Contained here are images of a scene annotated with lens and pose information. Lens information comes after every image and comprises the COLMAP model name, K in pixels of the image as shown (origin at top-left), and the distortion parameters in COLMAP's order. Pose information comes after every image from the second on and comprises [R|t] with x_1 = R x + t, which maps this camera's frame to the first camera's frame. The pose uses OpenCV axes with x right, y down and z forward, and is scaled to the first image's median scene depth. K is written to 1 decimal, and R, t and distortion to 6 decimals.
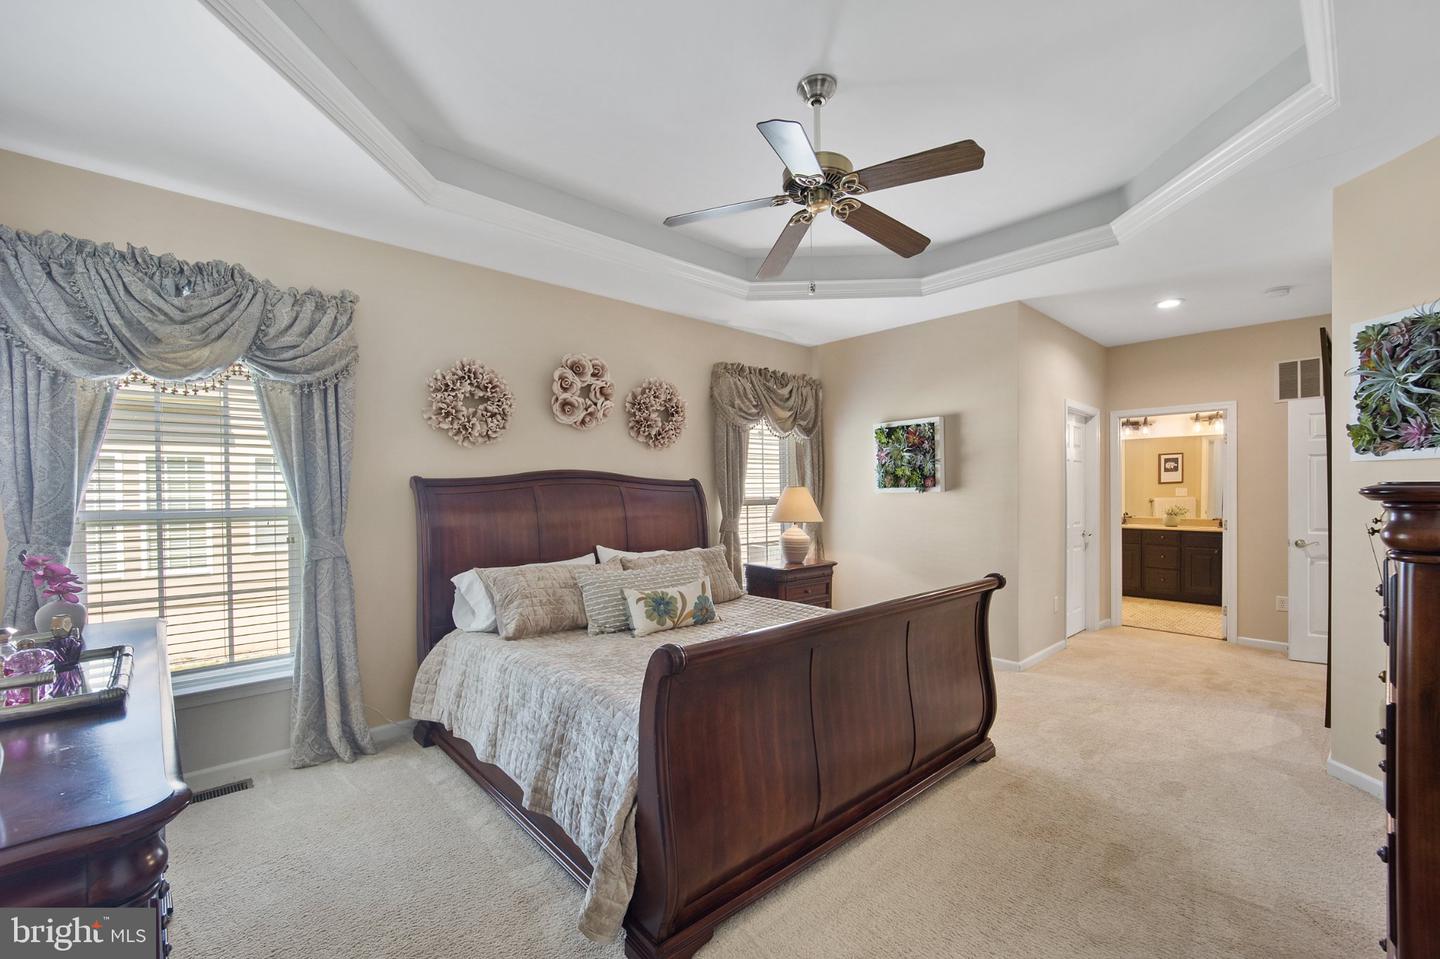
lens RADIAL K [[588.7, 0, 718.2], [0, 588.7, 490.6], [0, 0, 1]] dist [0.002675, 0.000053]
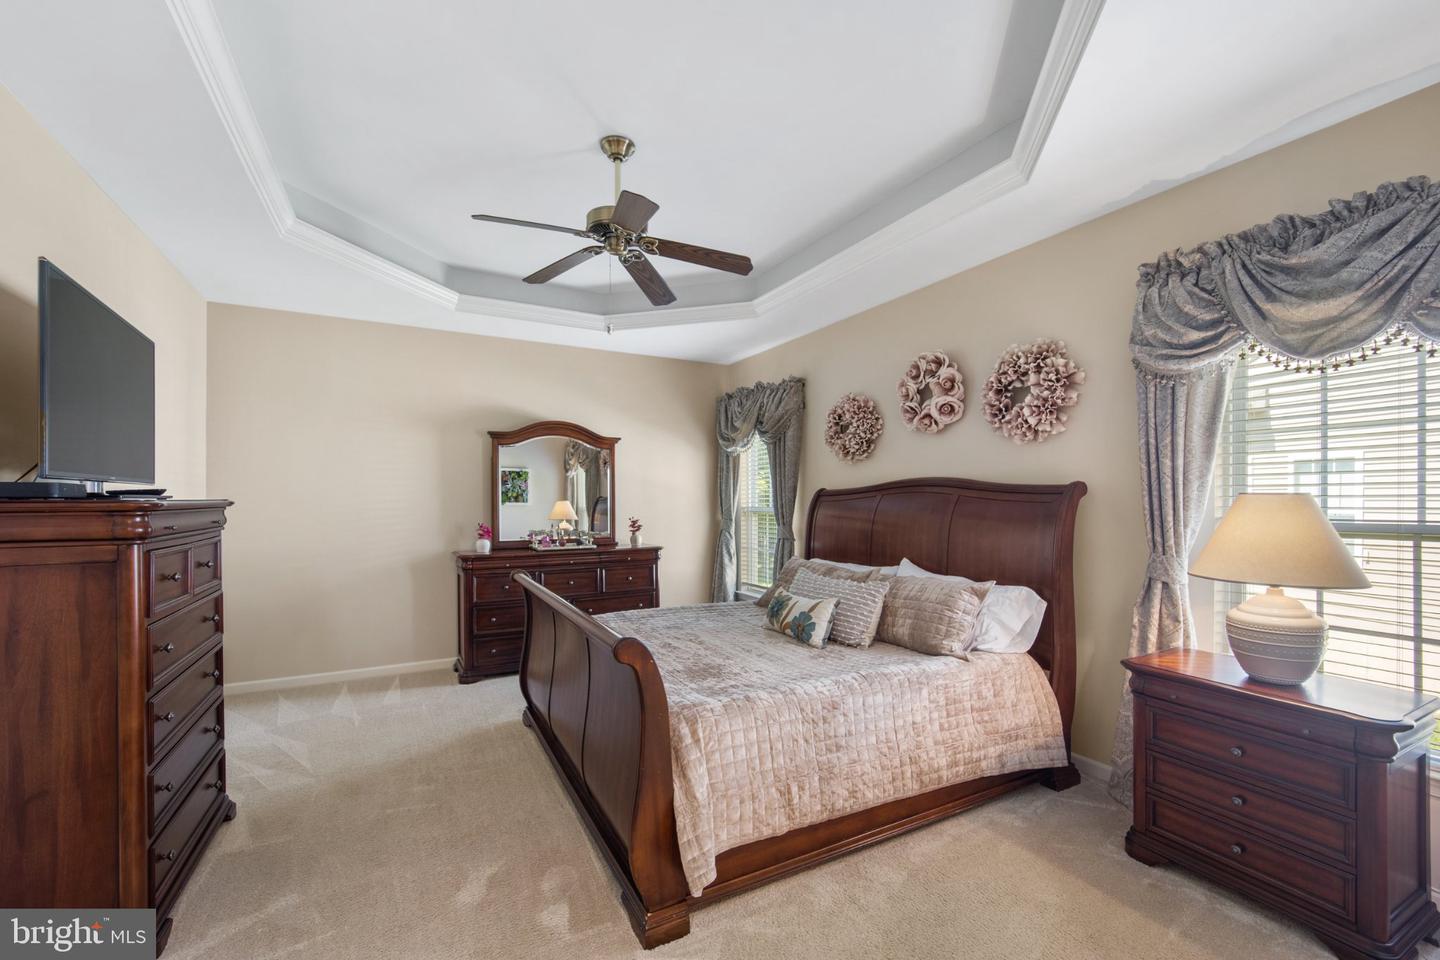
lens RADIAL K [[588.7, 0, 717.2], [0, 588.7, 484.8], [0, 0, 1]] dist [0.002675, 0.000053]
pose [[-0.249305, -0.009010, -0.968383, 0.728213], [0.003924, 0.999939, -0.010314, -0.013370], [0.968417, -0.006371, -0.249255, 0.871527]]
